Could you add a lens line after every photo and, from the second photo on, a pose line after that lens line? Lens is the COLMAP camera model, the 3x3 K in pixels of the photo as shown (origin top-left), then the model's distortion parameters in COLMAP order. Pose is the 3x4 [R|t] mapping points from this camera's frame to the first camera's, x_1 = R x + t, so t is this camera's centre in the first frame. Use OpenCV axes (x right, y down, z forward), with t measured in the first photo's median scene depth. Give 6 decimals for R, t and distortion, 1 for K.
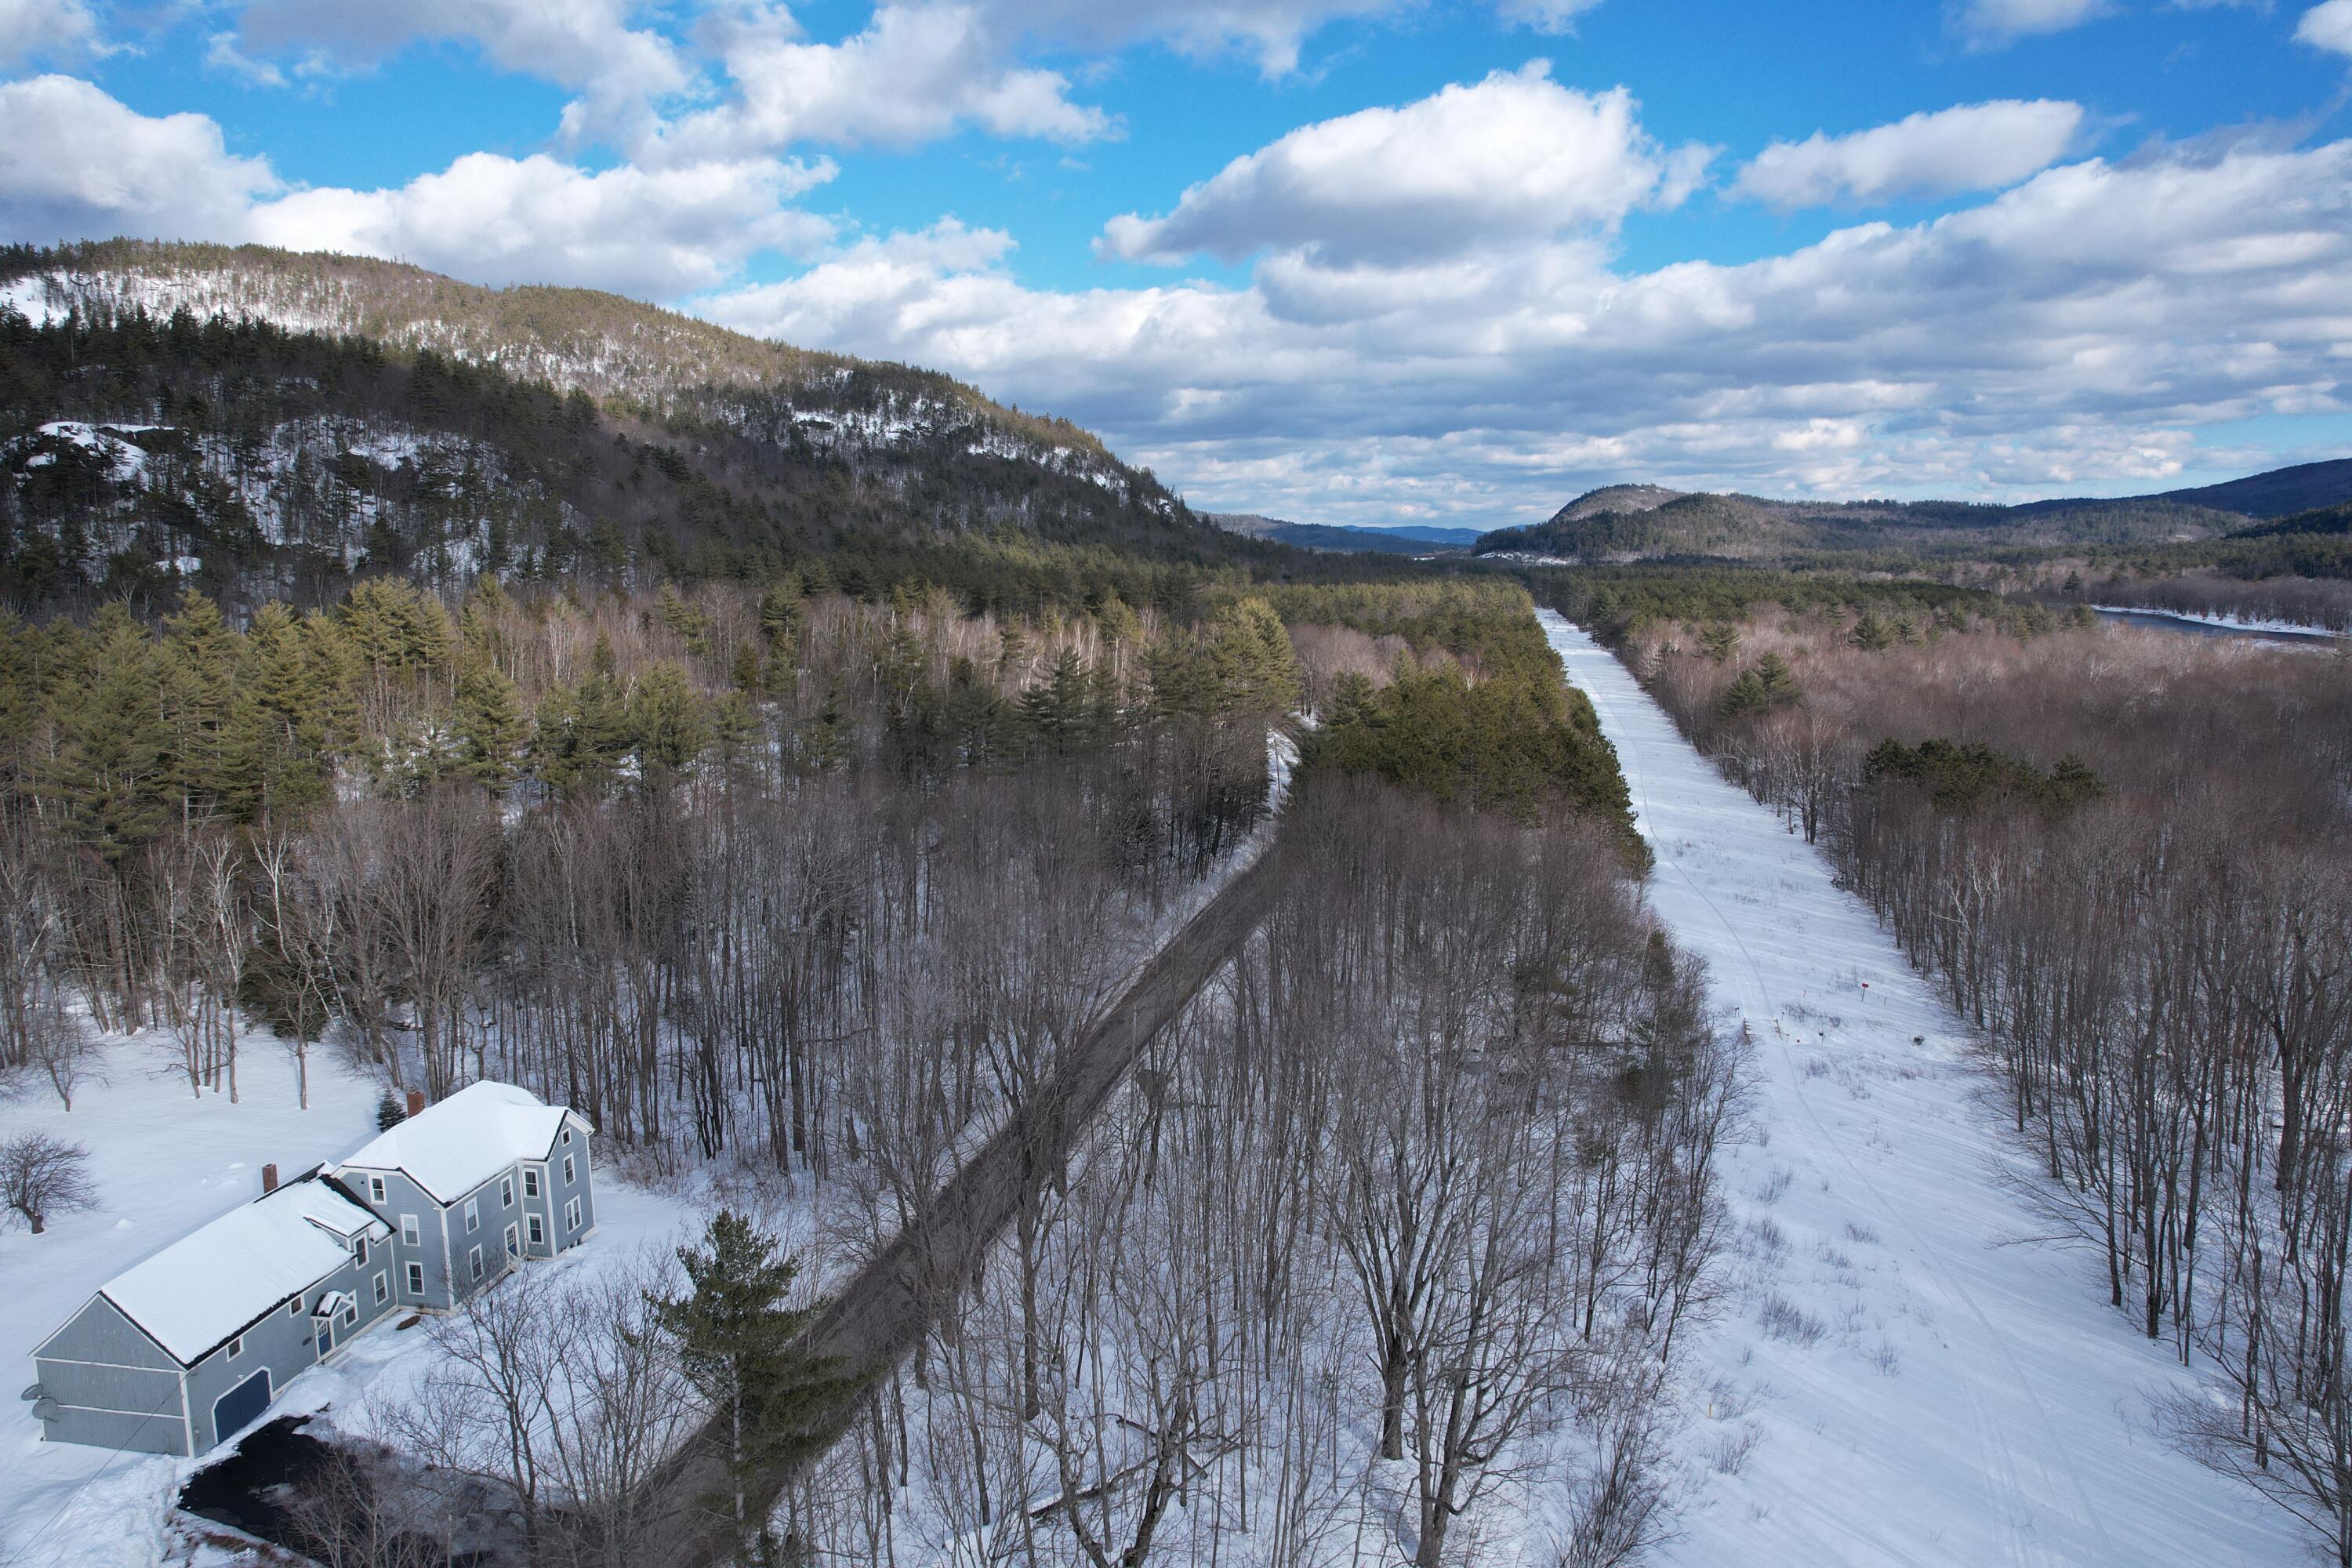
lens RADIAL K [[1498.5, 0, 1188.5], [0, 1498.5, 779.6], [0, 0, 1]] dist [-0.085400, 0.075718]
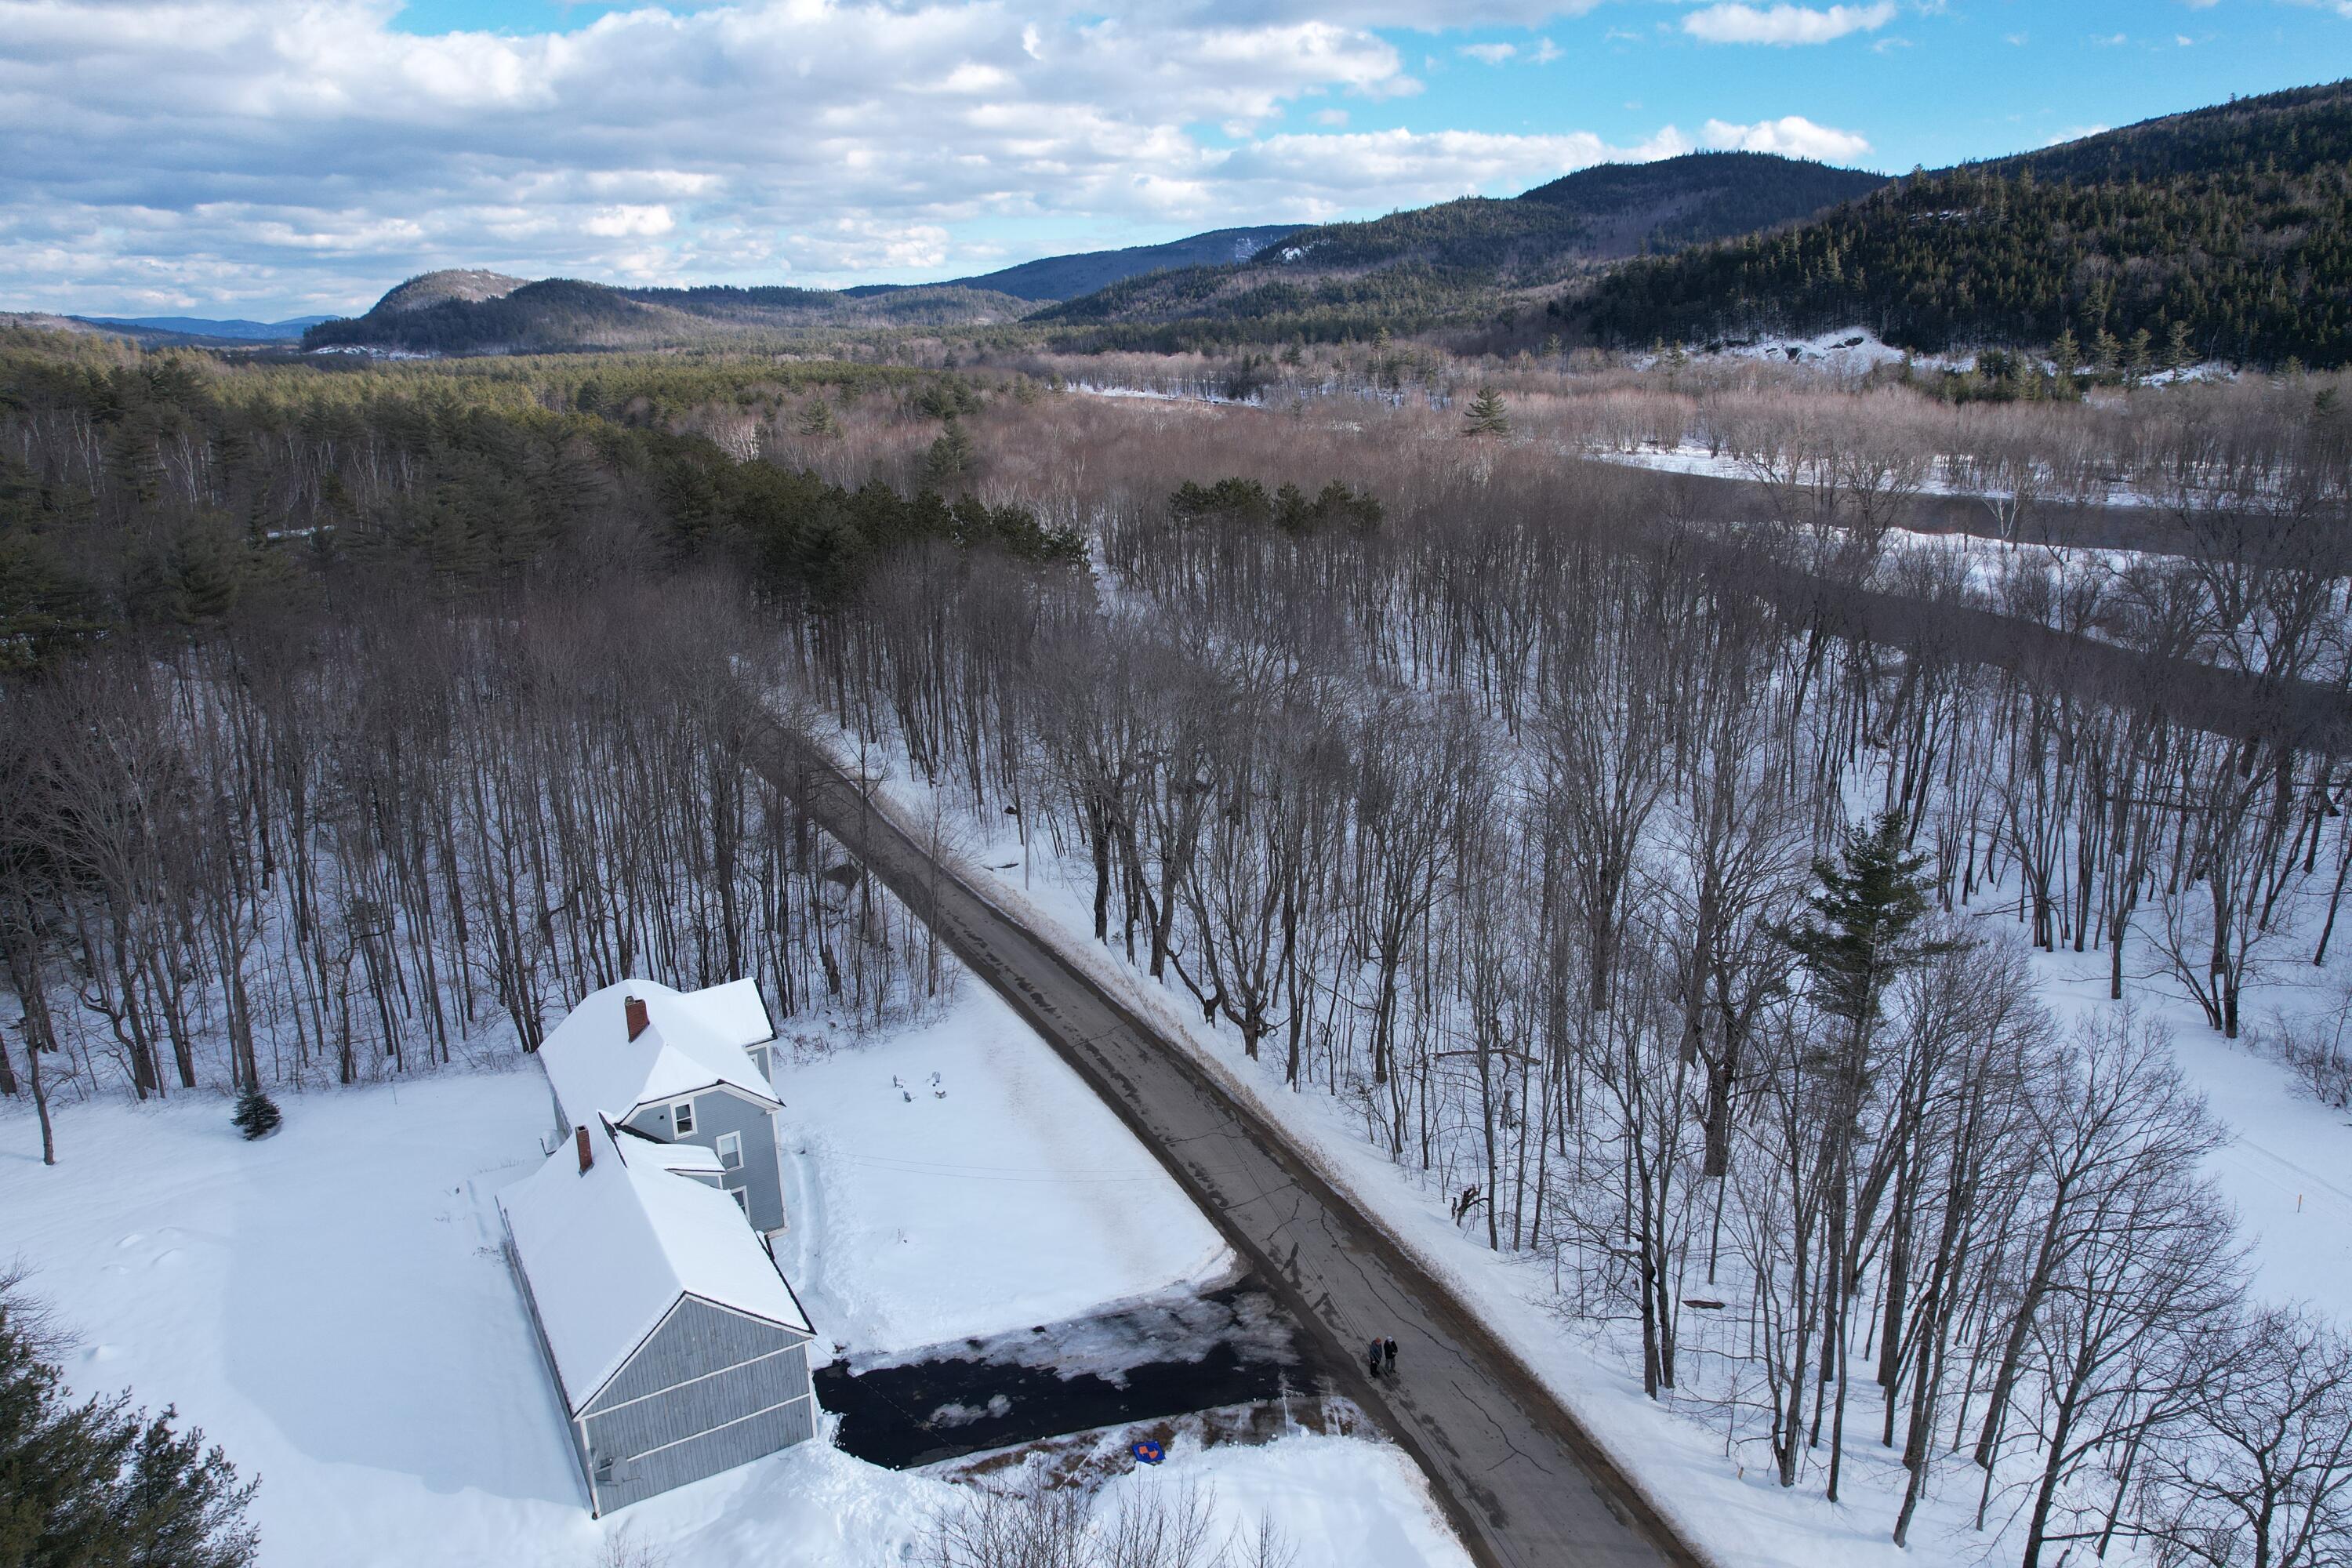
lens RADIAL K [[1496.9, 0, 1173.9], [0, 1496.9, 717.5], [0, 0, 1]] dist [-0.122097, 0.108907]
pose [[0.740990, -0.169803, 0.649692, -0.507289], [0.104398, 0.984868, 0.138336, -0.009952], [-0.663351, -0.034679, 0.747505, 0.143913]]
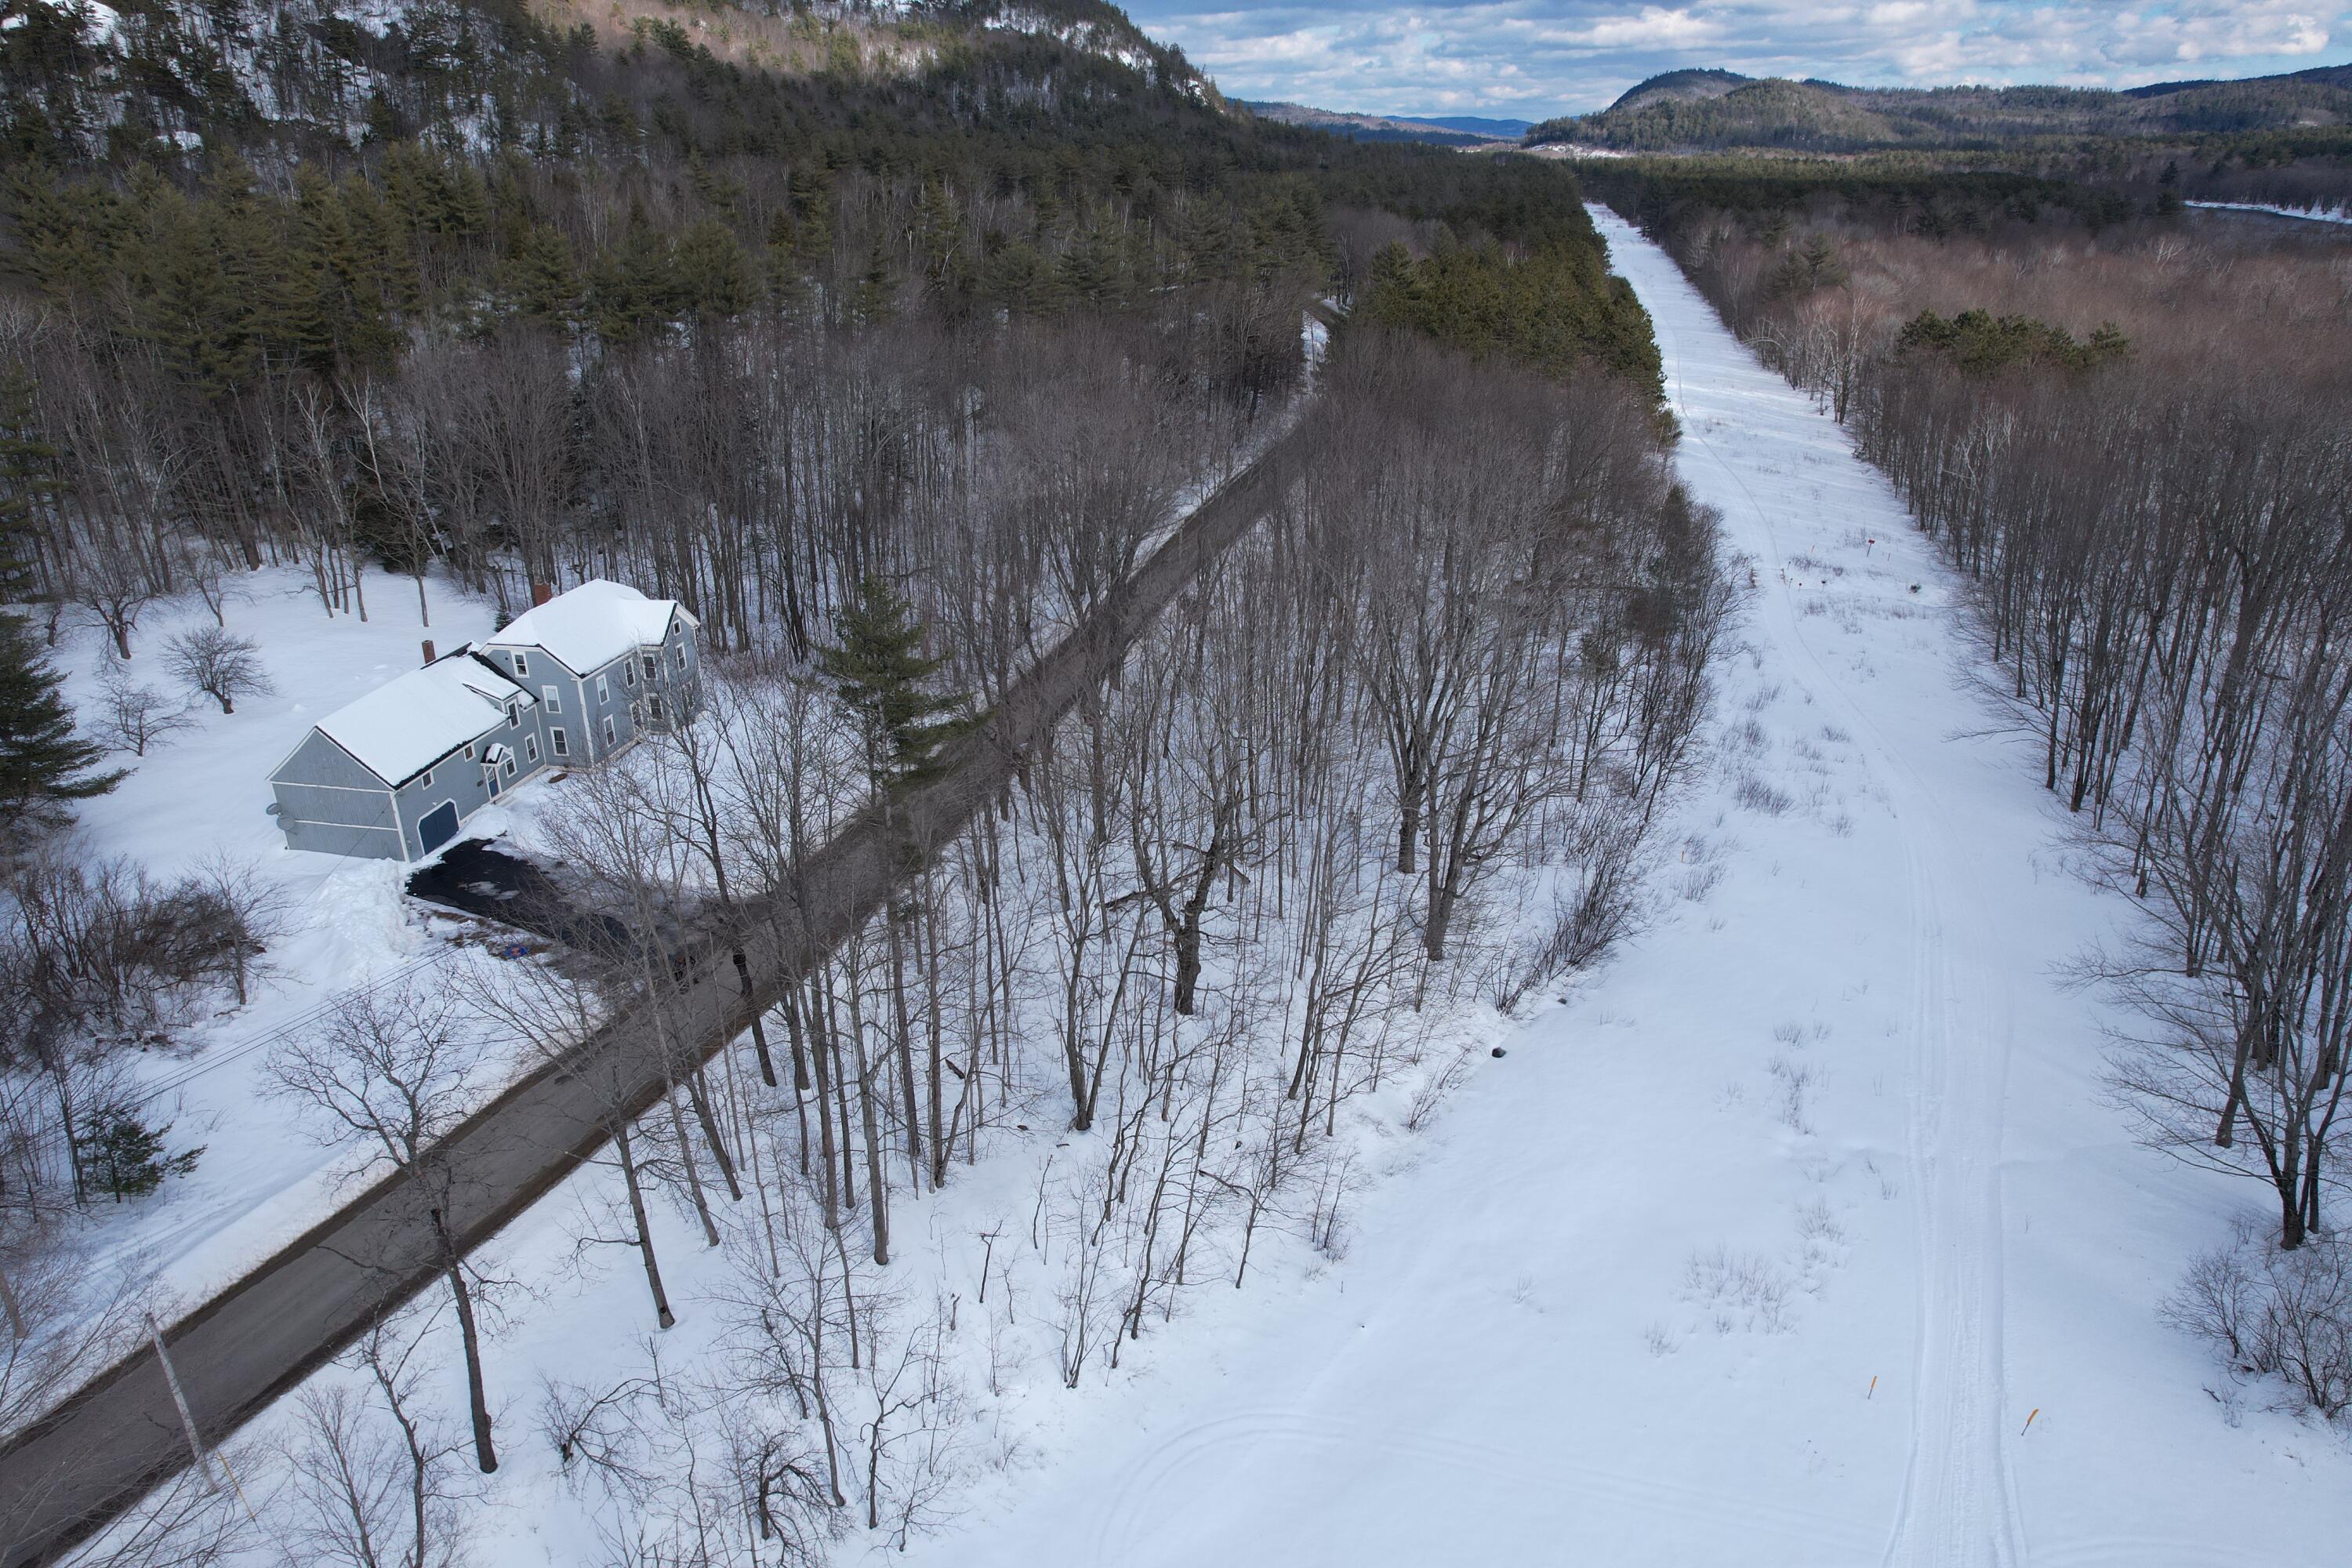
lens RADIAL K [[1498.5, 0, 1188.5], [0, 1498.5, 779.6], [0, 0, 1]] dist [-0.085400, 0.075718]
pose [[0.999829, 0.006131, -0.017465, -0.008313], [-0.001551, 0.967973, 0.251049, 0.047019], [0.018445, -0.250979, 0.967817, -0.074392]]
